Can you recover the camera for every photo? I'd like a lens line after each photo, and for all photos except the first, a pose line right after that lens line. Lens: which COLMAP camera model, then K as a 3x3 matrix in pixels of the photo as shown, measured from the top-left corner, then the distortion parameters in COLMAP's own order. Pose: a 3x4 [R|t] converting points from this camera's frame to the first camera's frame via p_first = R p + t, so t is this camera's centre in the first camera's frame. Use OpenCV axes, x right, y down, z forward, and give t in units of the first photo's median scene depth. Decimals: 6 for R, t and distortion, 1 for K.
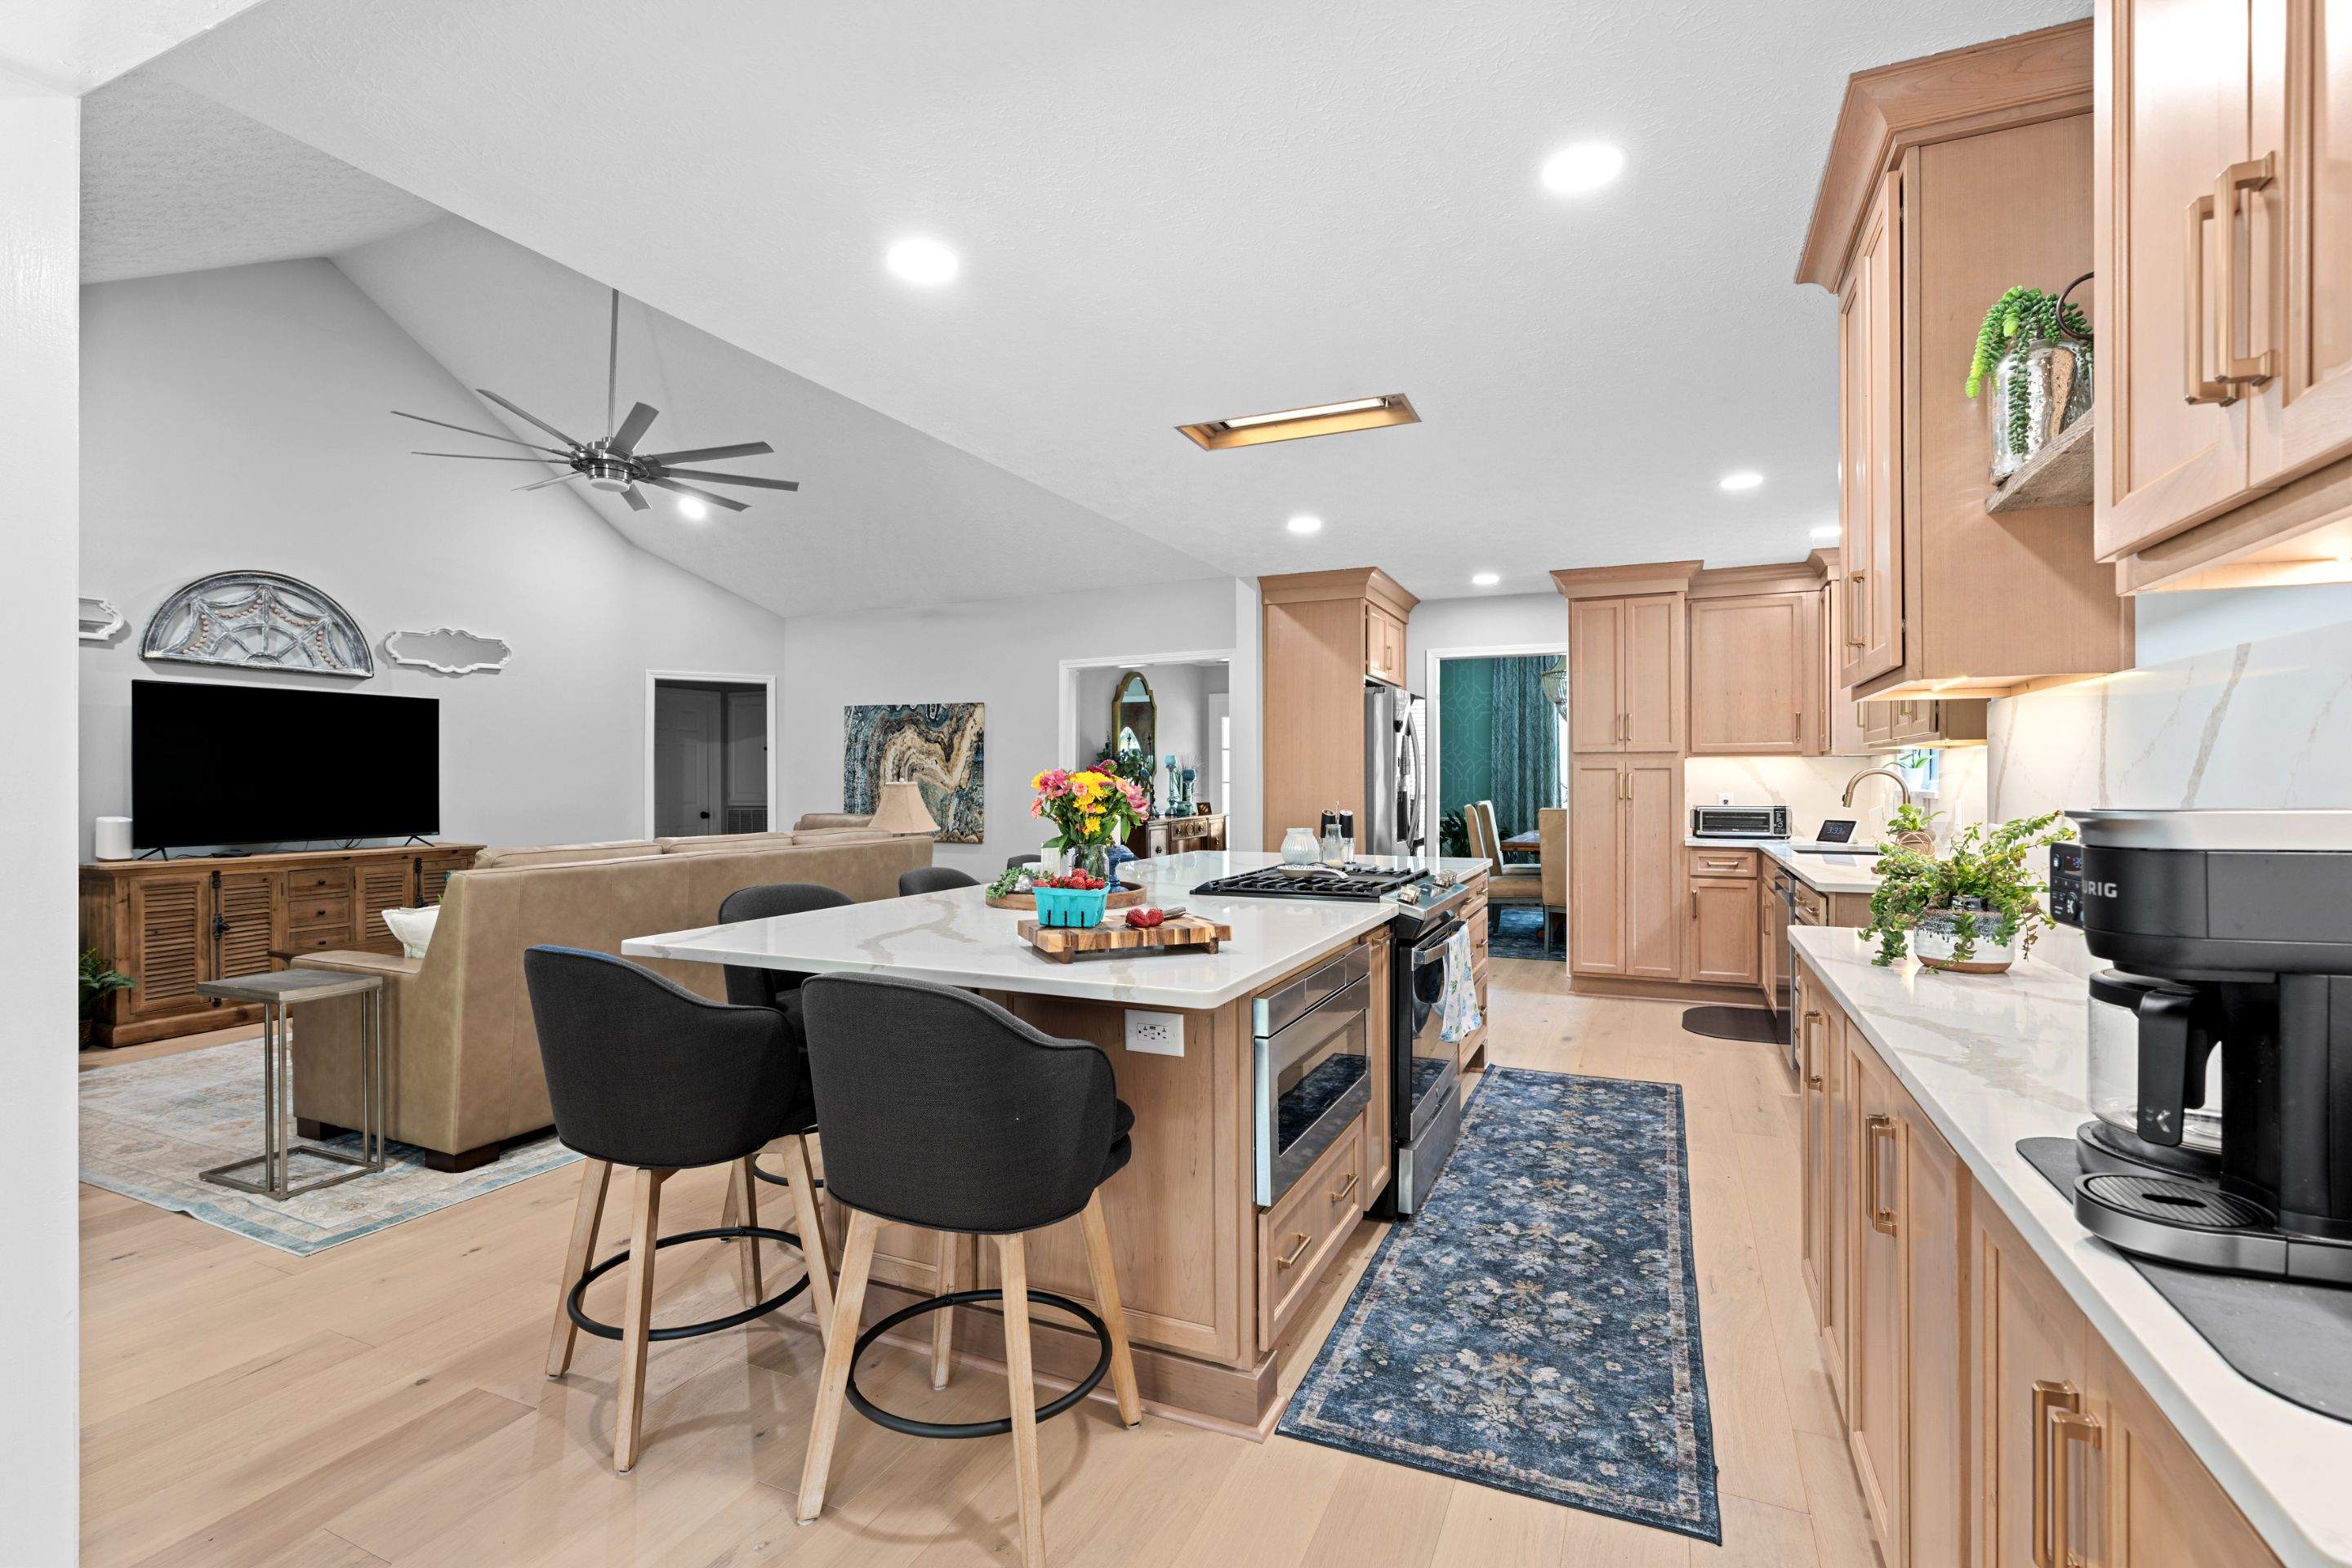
lens RADIAL K [[1071.4, 0, 1182.6], [0, 1071.4, 780.7], [0, 0, 1]] dist [-0.008849, 0.000507]
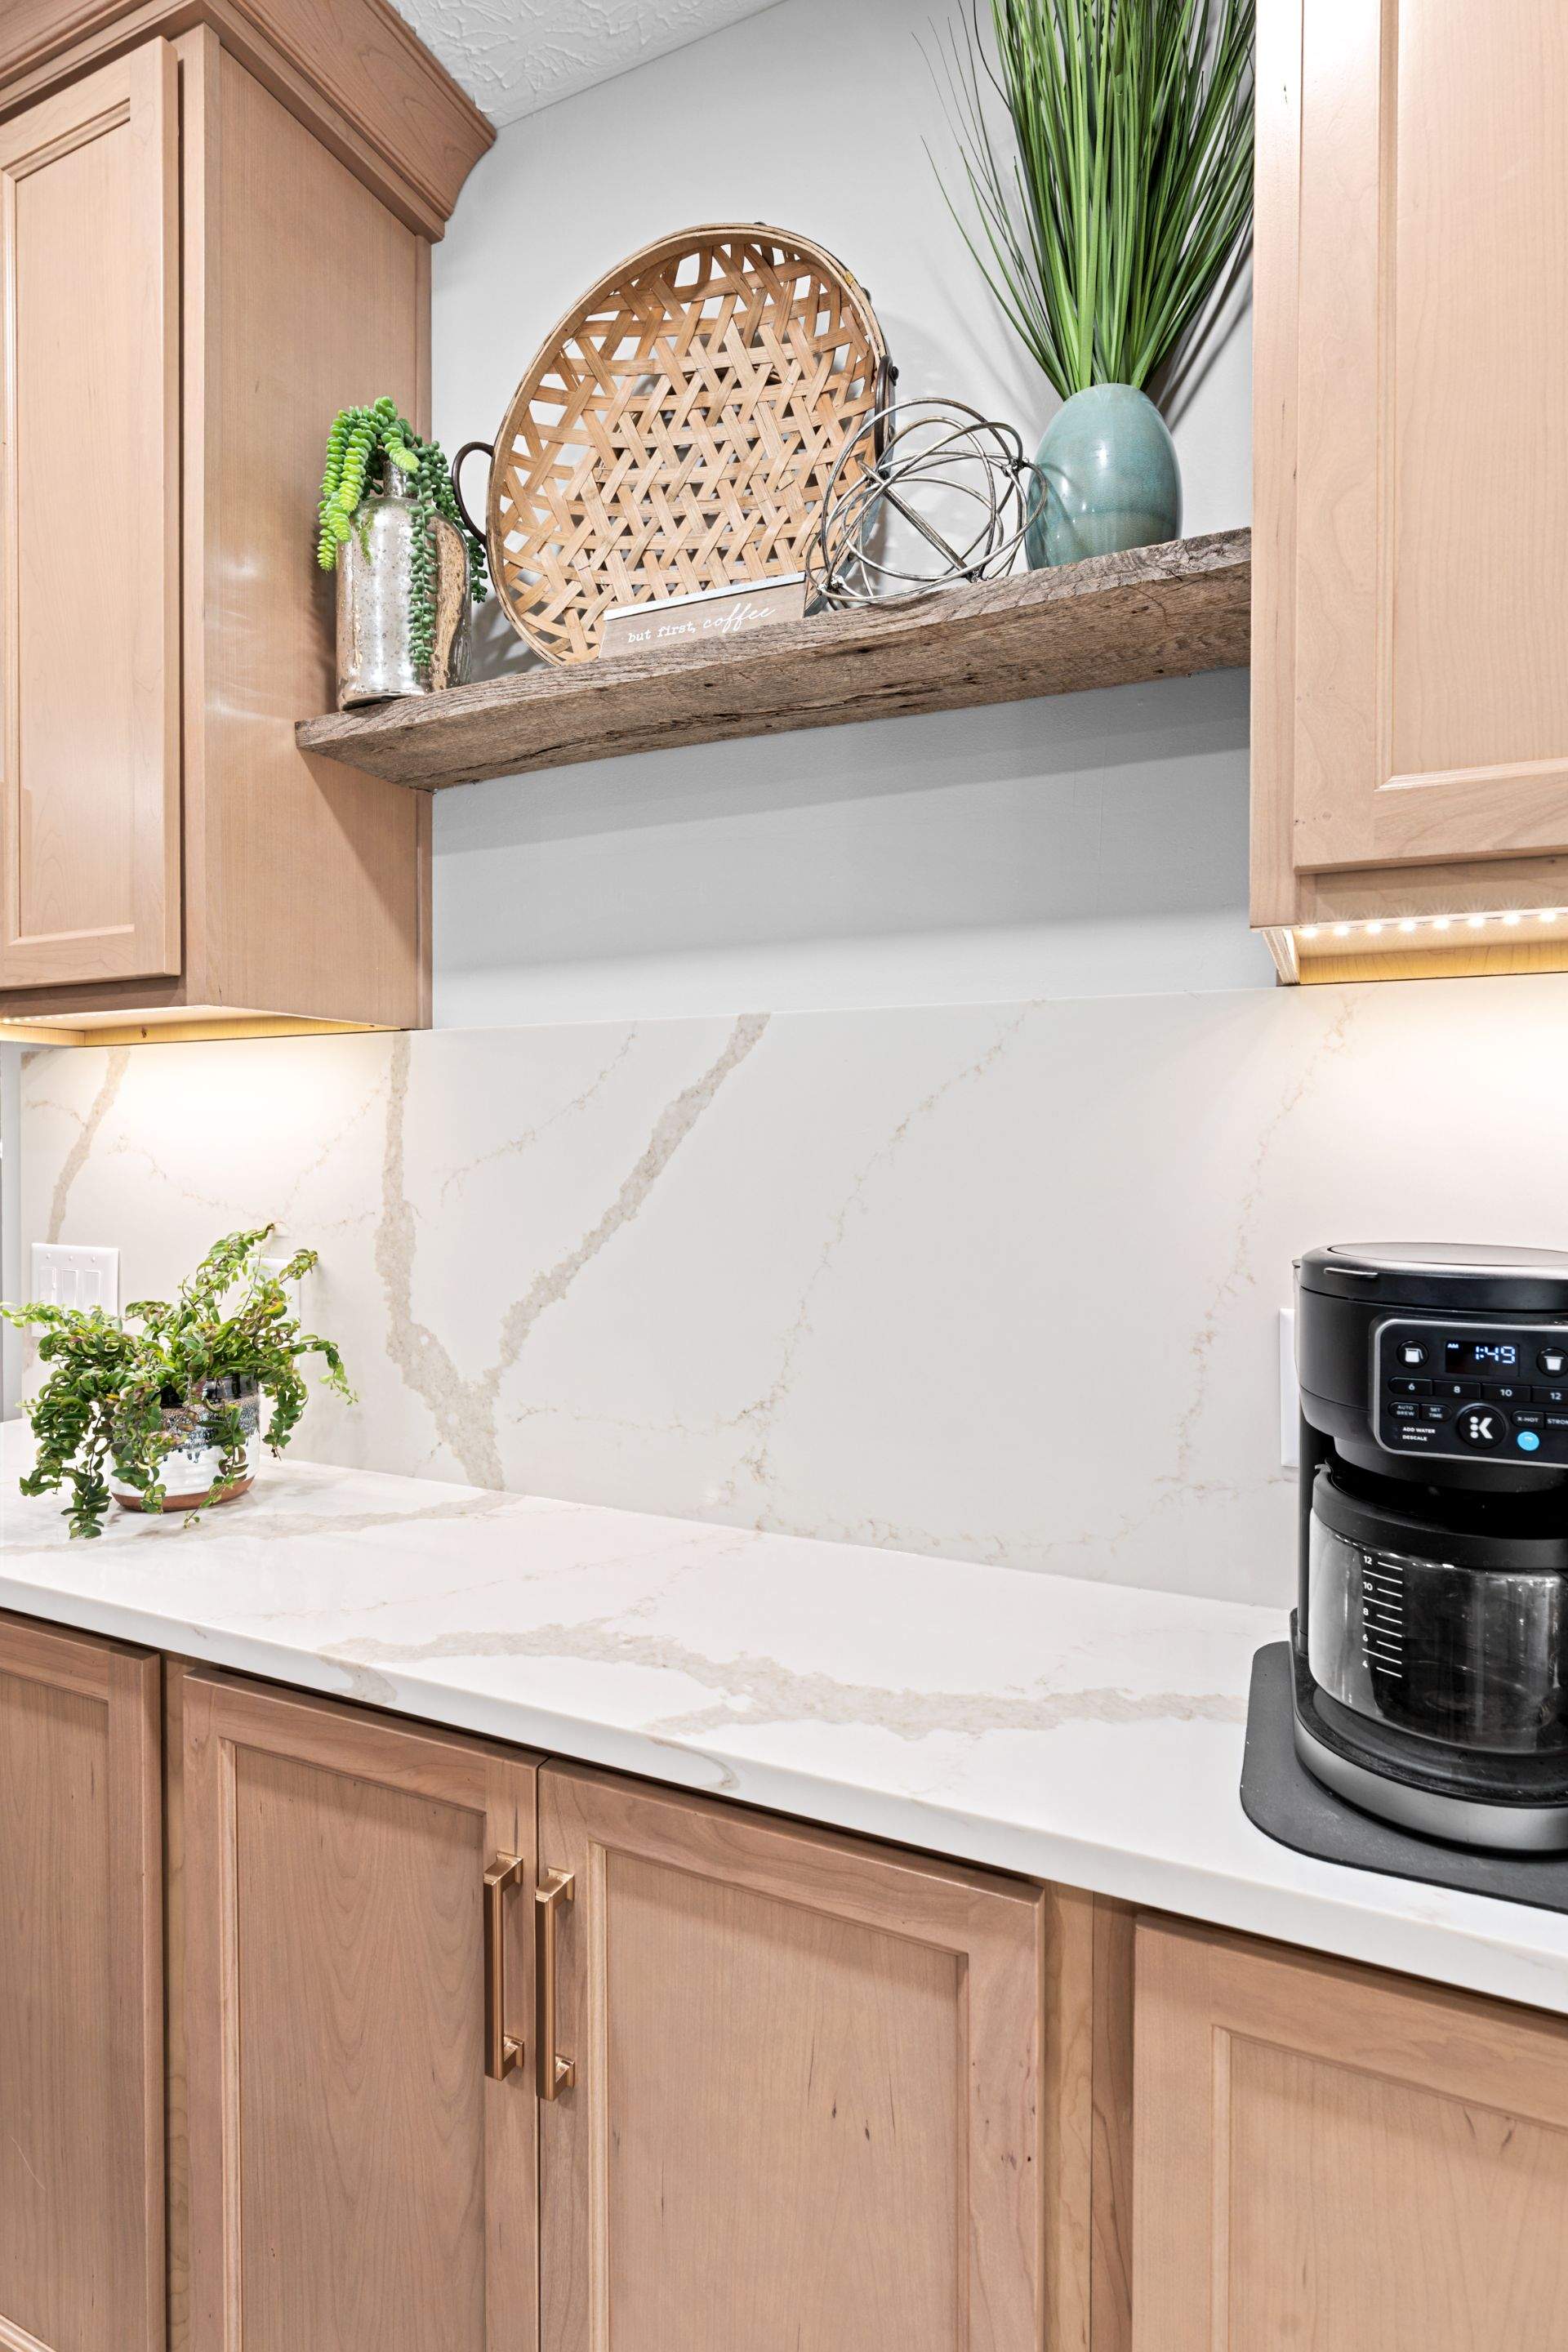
lens RADIAL K [[1189.2, 0, 790.7], [0, 1189.2, 1155.1], [0, 0, 1]] dist [-0.003716, 0.000154]
pose [[0.012836, -0.006677, 0.999895, 0.031096], [0.000639, 0.999978, 0.006670, -0.008454], [-0.999917, 0.000554, 0.012840, 0.279960]]
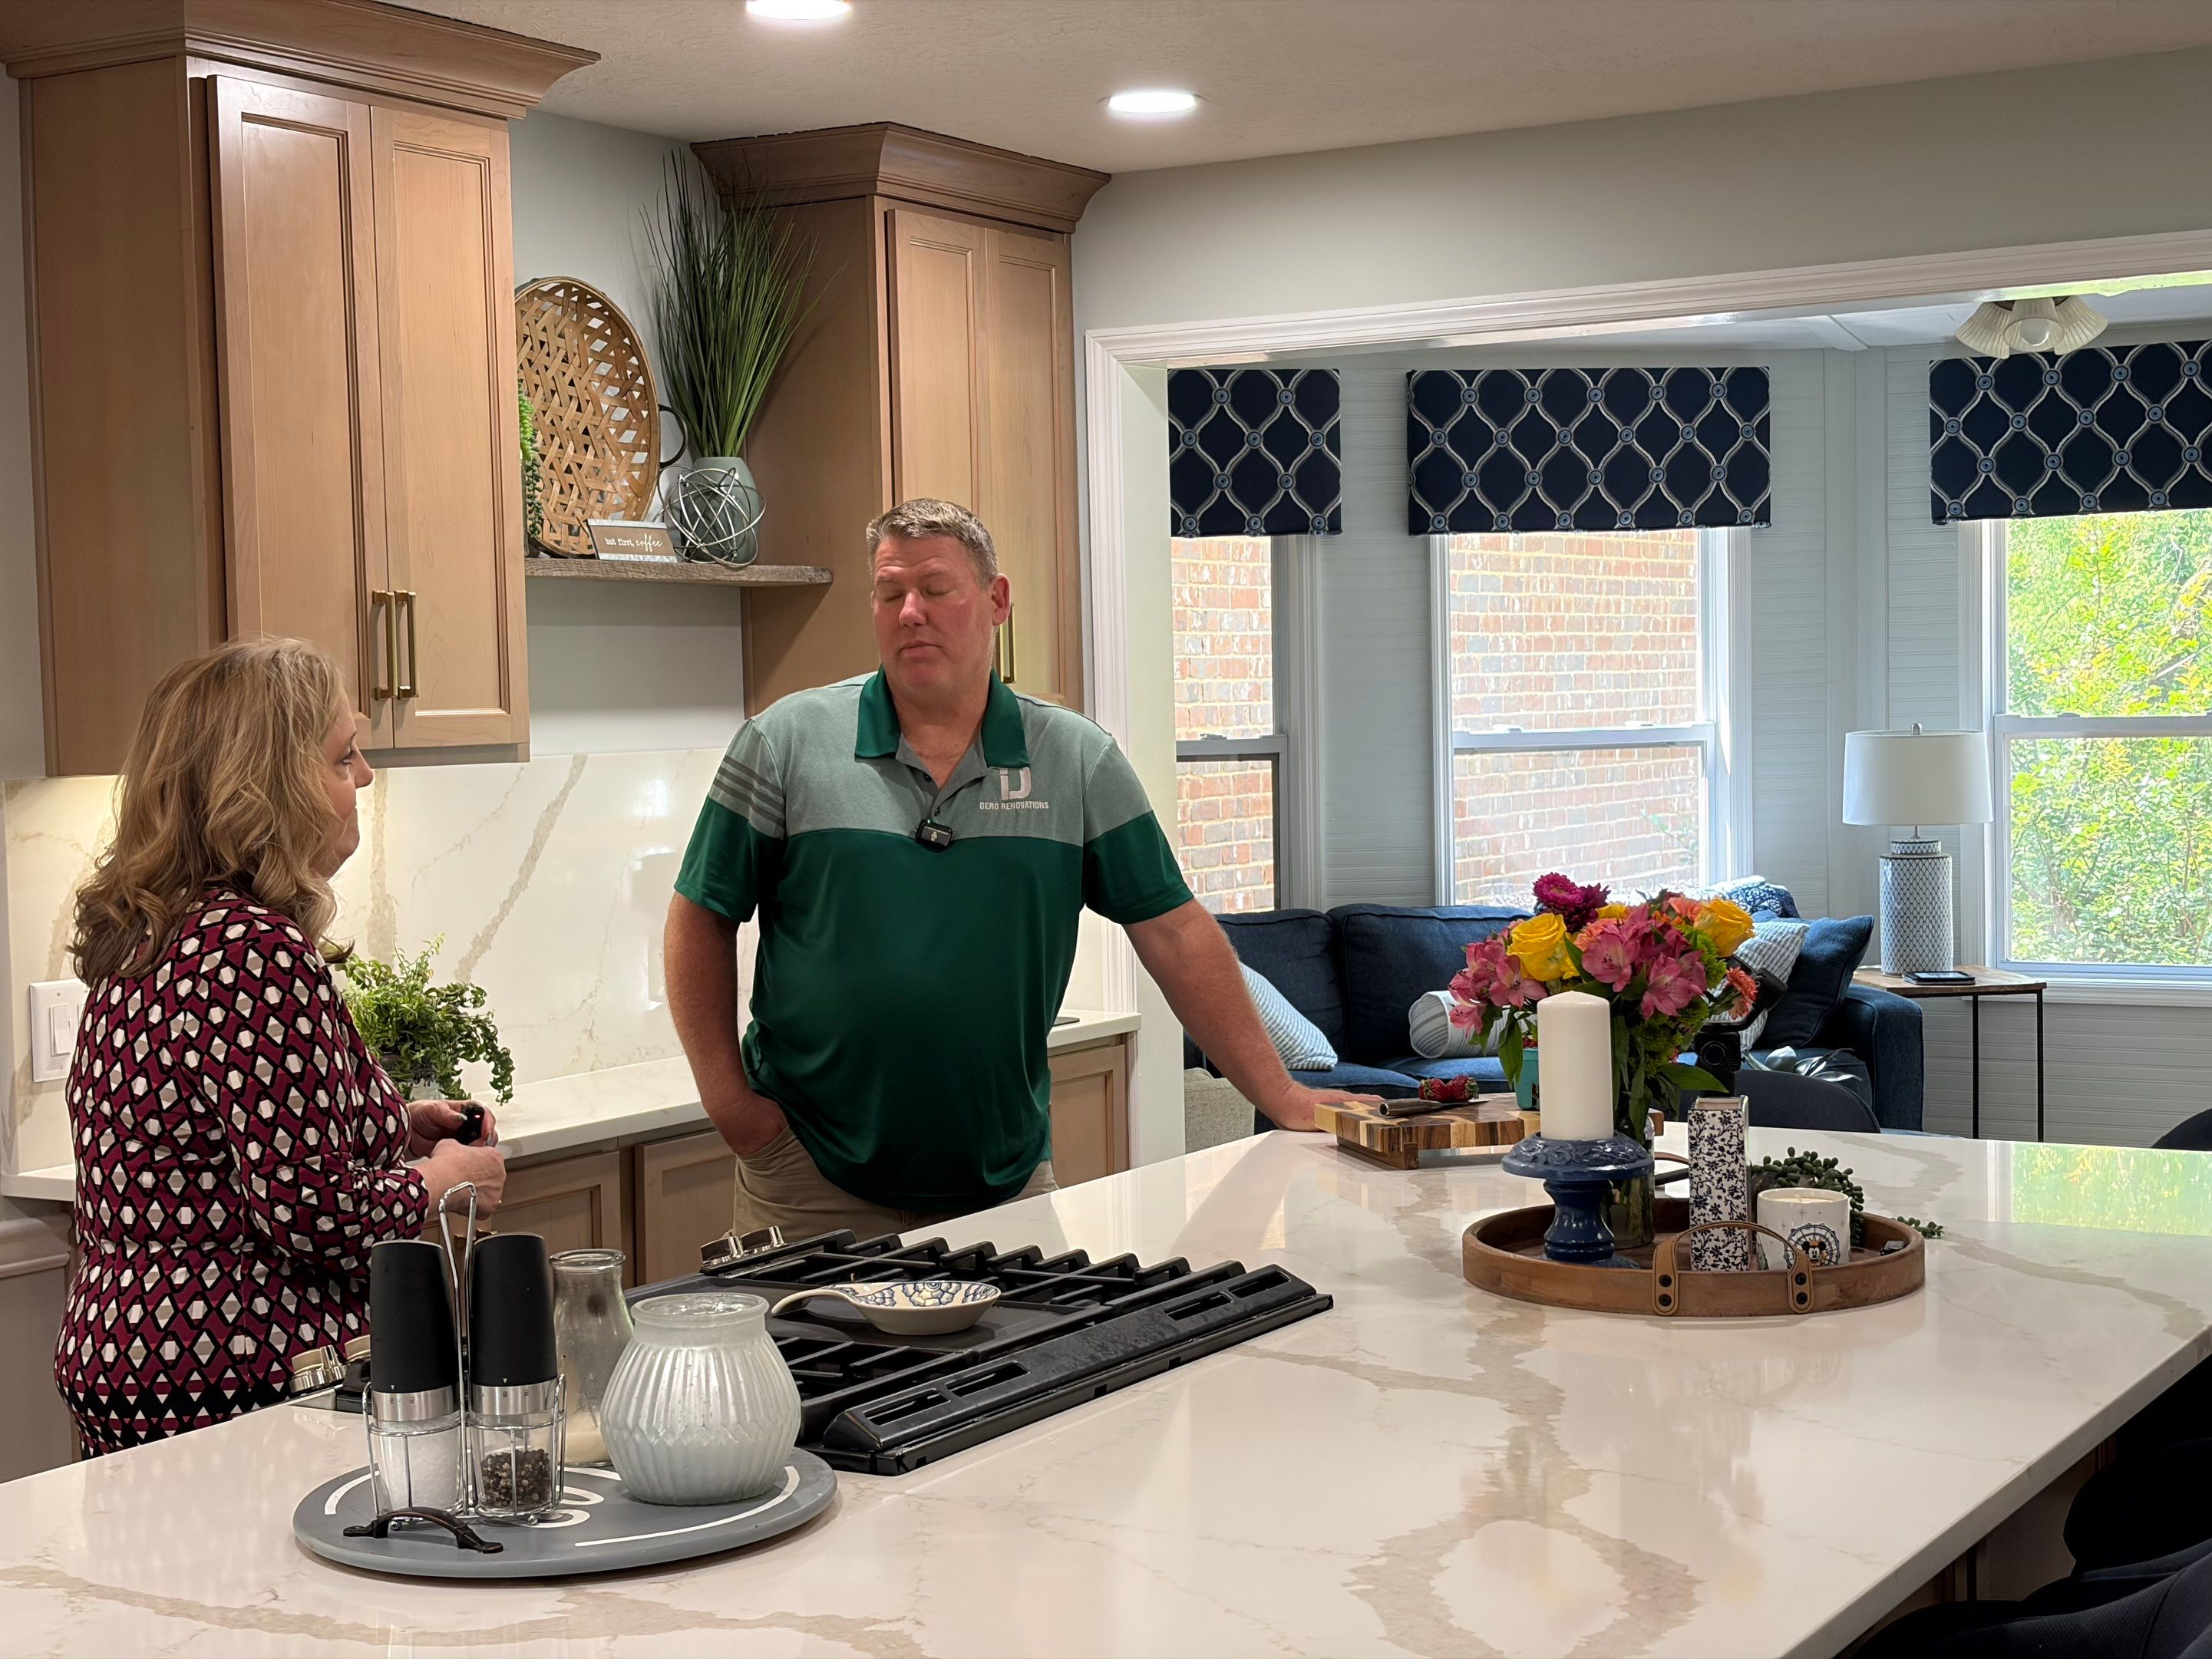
lens RADIAL K [[3326.0, 0, 1108.1], [0, 3326.0, 883.3], [0, 0, 1]] dist [0.125441, 0.013214]
pose [[-0.992802, 0.014909, 0.118836, -0.035100], [0.022544, 0.997749, 0.063164, -0.062825], [-0.117627, 0.065388, -0.990903, 1.445142]]
